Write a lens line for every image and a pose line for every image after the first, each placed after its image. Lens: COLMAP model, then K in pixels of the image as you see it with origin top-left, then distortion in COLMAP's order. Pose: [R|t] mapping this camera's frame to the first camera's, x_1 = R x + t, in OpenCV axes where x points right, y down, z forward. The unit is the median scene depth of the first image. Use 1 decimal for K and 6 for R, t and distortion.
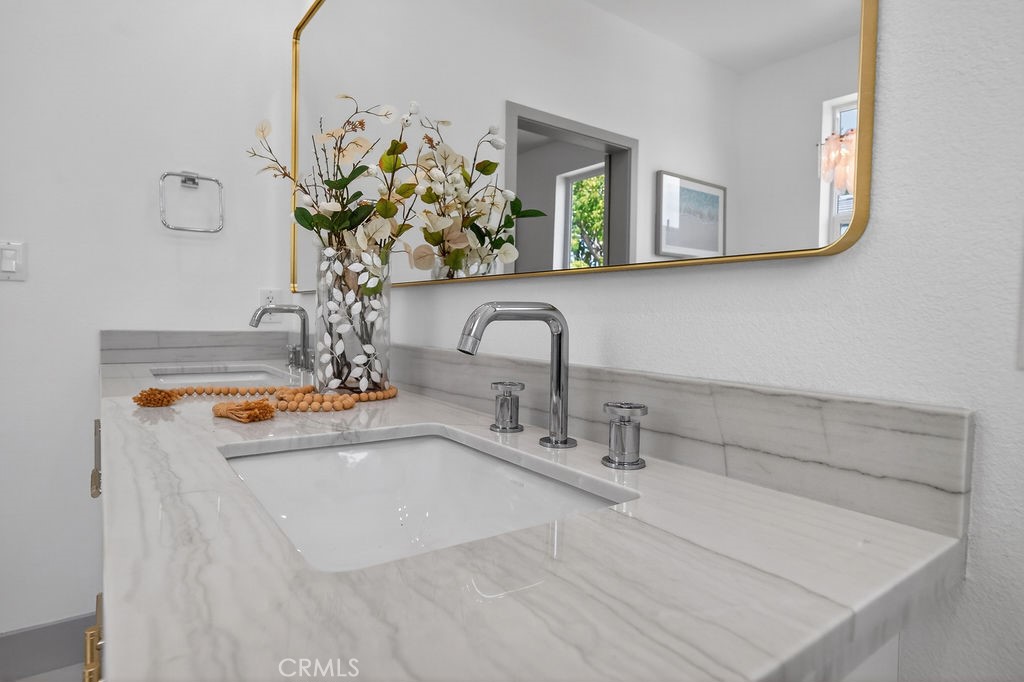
lens RADIAL K [[562.7, 0, 509.3], [0, 562.7, 325.1], [0, 0, 1]] dist [0.000106, 0.000245]
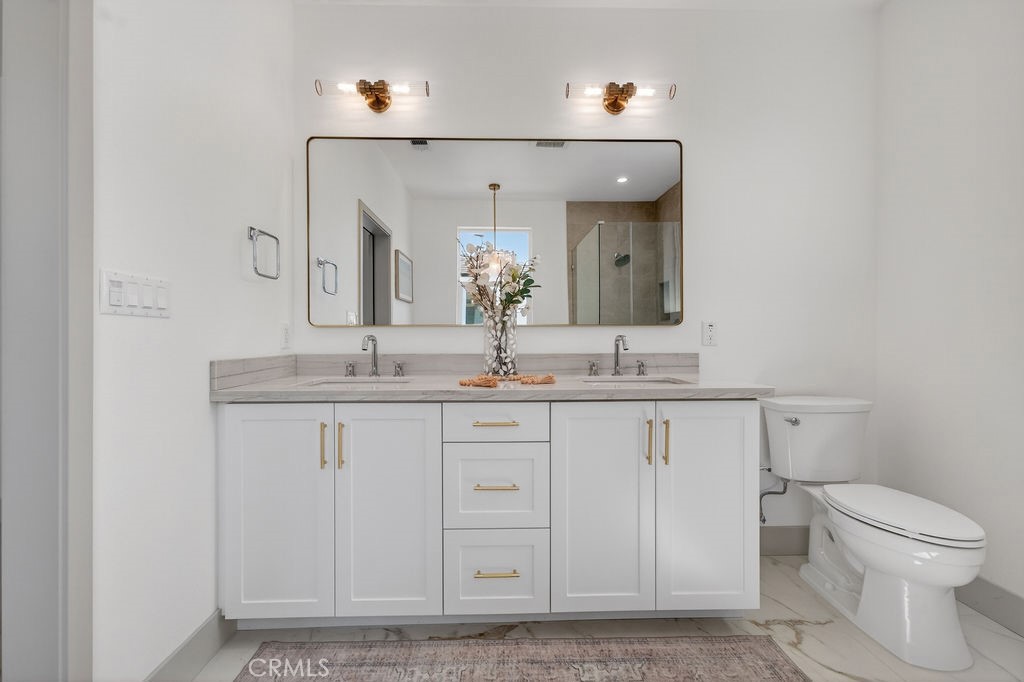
lens RADIAL K [[398.3, 0, 511.0], [0, 398.3, 336.2], [0, 0, 1]] dist [-0.000575, 0.000170]
pose [[0.563179, -0.023370, 0.826005, -1.038161], [0.024750, 0.999629, 0.011408, -0.034358], [-0.825964, 0.014019, 0.563548, 0.059935]]
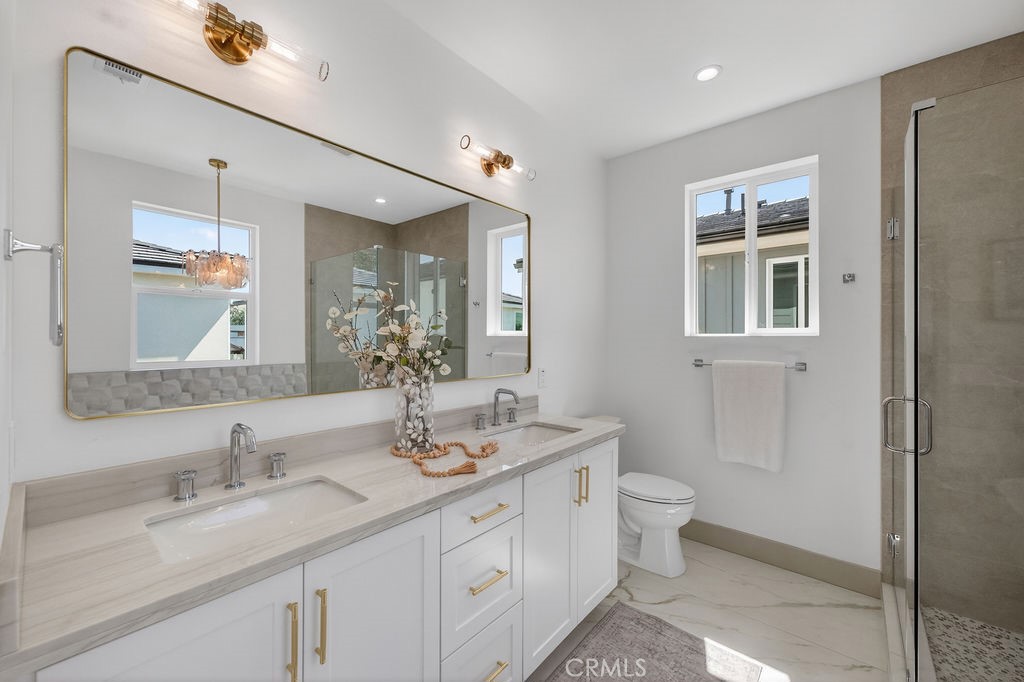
lens RADIAL K [[401.8, 0, 507.5], [0, 401.8, 340.5], [0, 0, 1]] dist [0.000344, 0.000453]
pose [[-0.226116, -0.029054, 0.973667, -1.122775], [0.001007, 0.999548, 0.030060, -0.193044], [-0.974100, 0.007778, -0.225985, 0.679666]]
